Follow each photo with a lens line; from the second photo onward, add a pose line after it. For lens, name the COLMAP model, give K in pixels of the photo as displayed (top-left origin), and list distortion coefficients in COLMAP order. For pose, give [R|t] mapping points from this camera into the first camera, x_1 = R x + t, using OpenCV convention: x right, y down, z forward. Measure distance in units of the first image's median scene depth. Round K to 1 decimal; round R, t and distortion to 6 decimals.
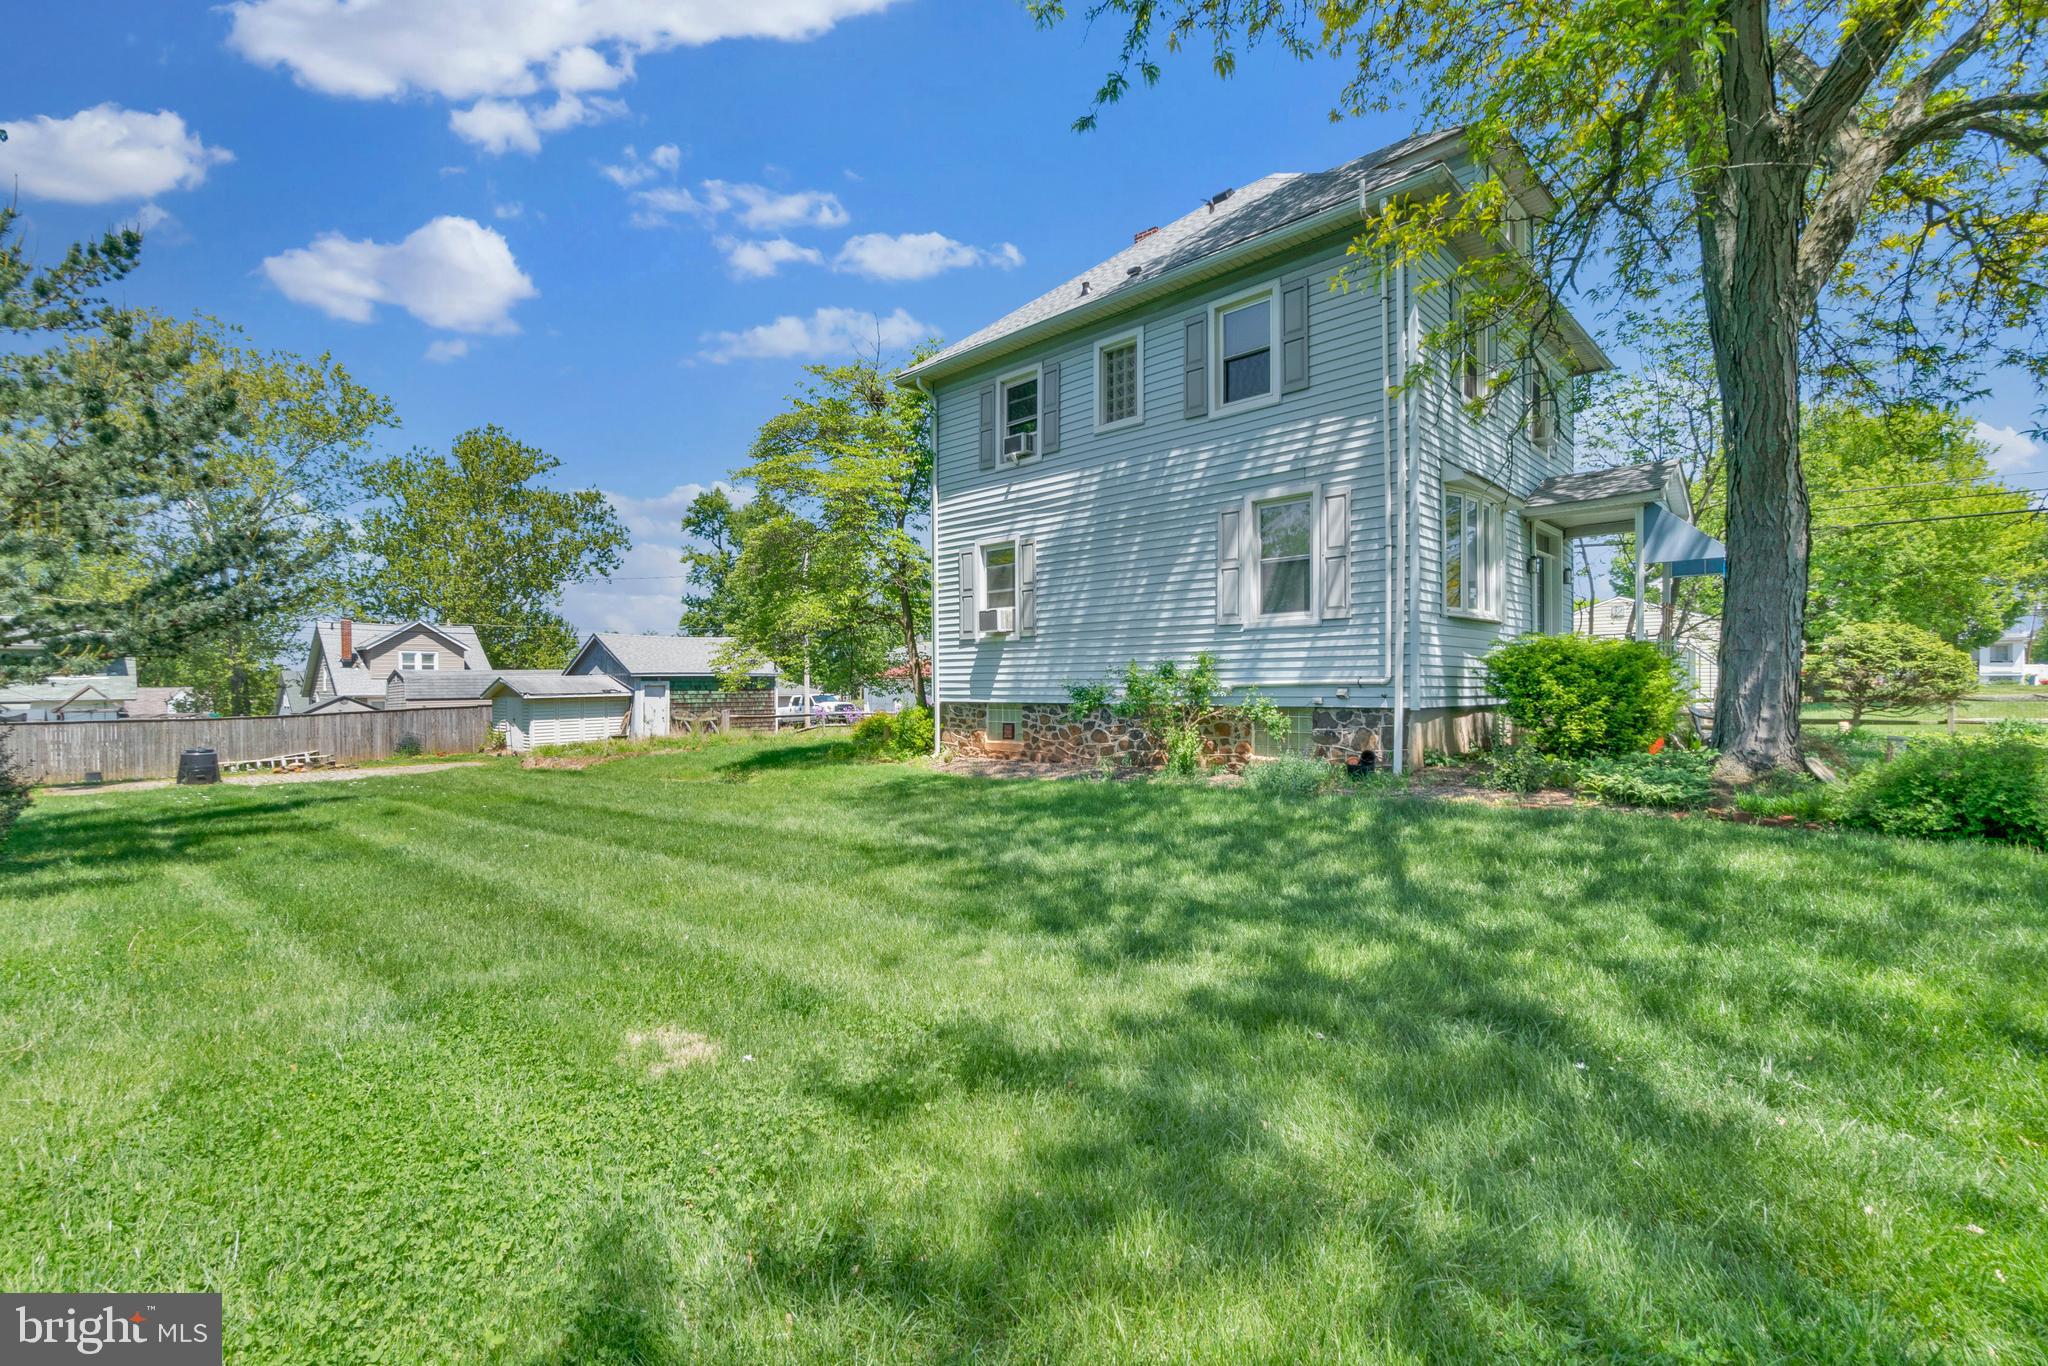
lens RADIAL K [[890.4, 0, 1031.0], [0, 890.4, 688.2], [0, 0, 1]] dist [-0.004312, 0.000635]
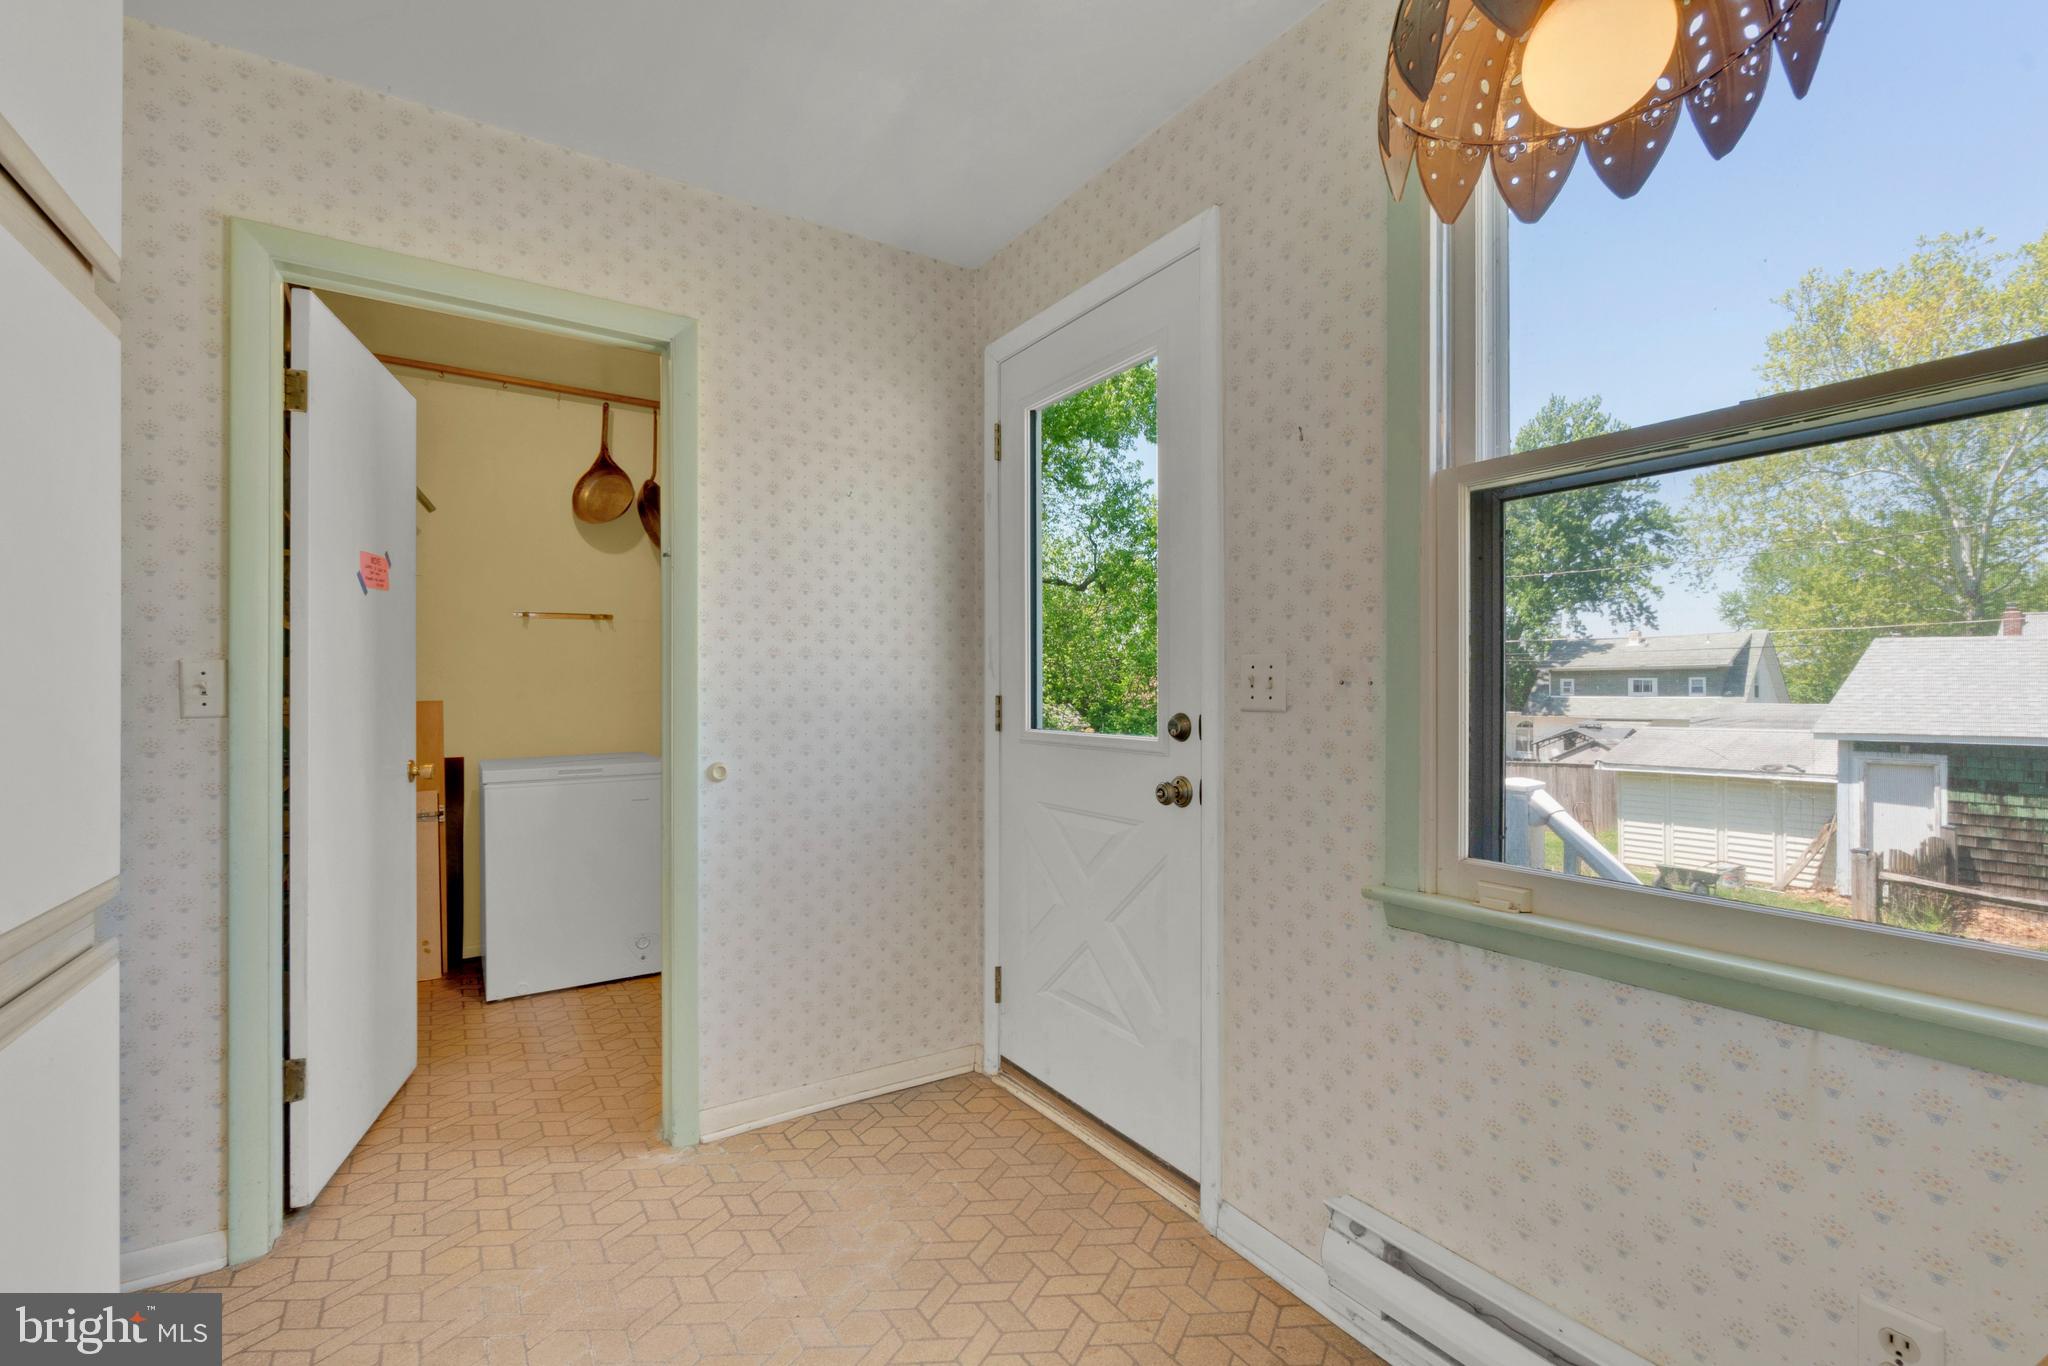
lens RADIAL K [[890.4, 0, 1013.4], [0, 890.4, 680.7], [0, 0, 1]] dist [-0.004312, 0.000635]
pose [[-0.225731, -0.001379, -0.974189, 0.044107], [0.000162, 0.999999, -0.001454, -0.023338], [0.974190, -0.000486, -0.225731, 0.380938]]
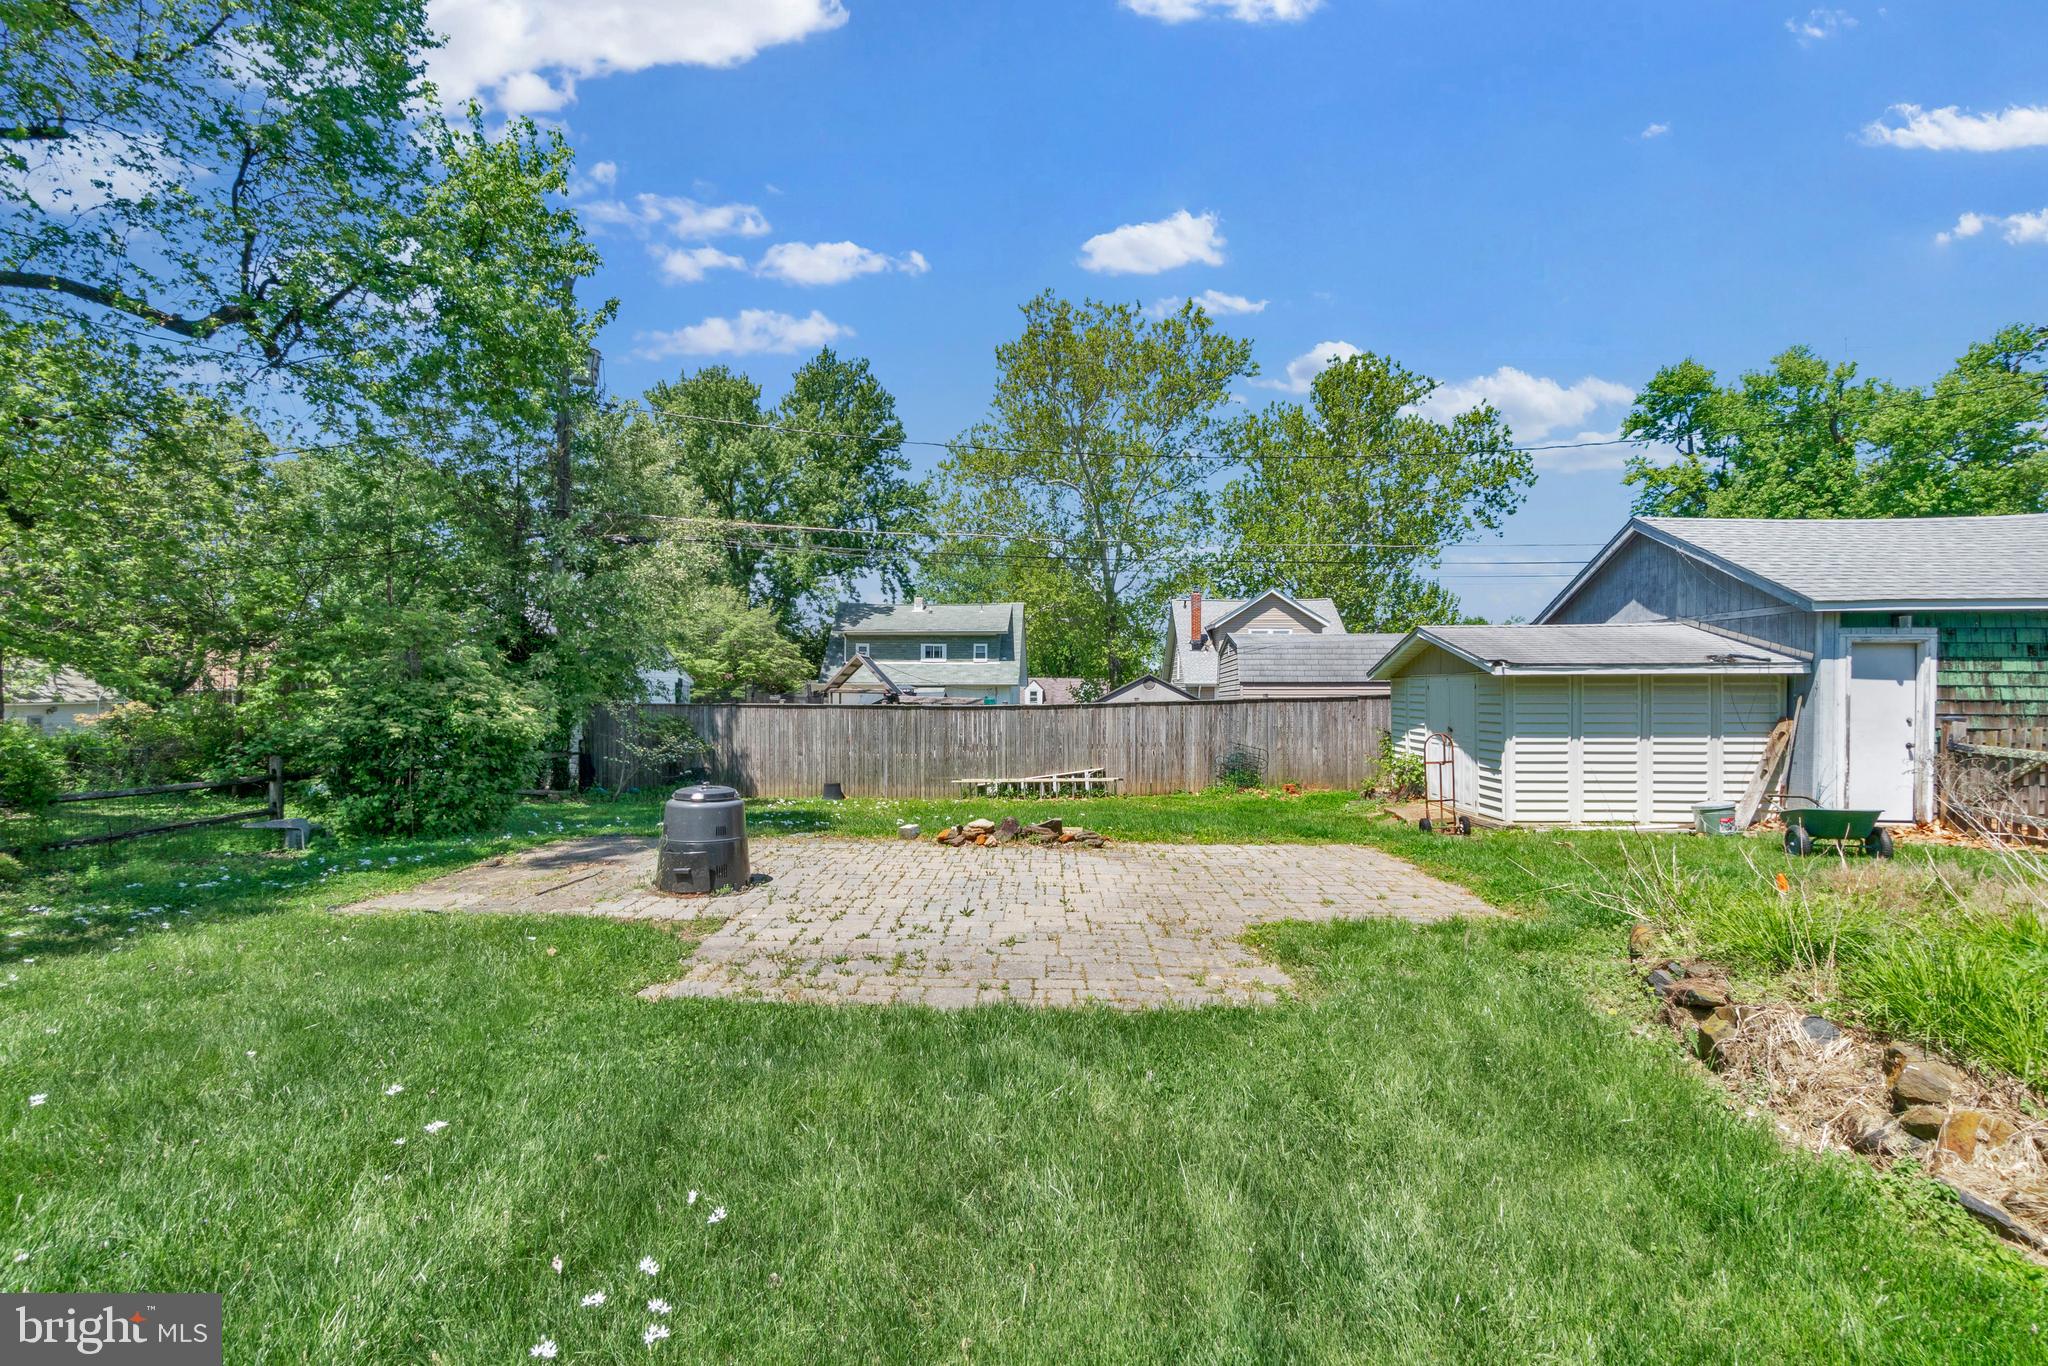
lens RADIAL K [[890.4, 0, 1022.1], [0, 890.4, 692.3], [0, 0, 1]] dist [-0.004312, 0.000635]
pose [[0.633876, 0.015423, -0.773281, -0.207097], [-0.012685, 0.999874, 0.009544, 0.008645], [0.773331, 0.003759, 0.633991, 0.313737]]
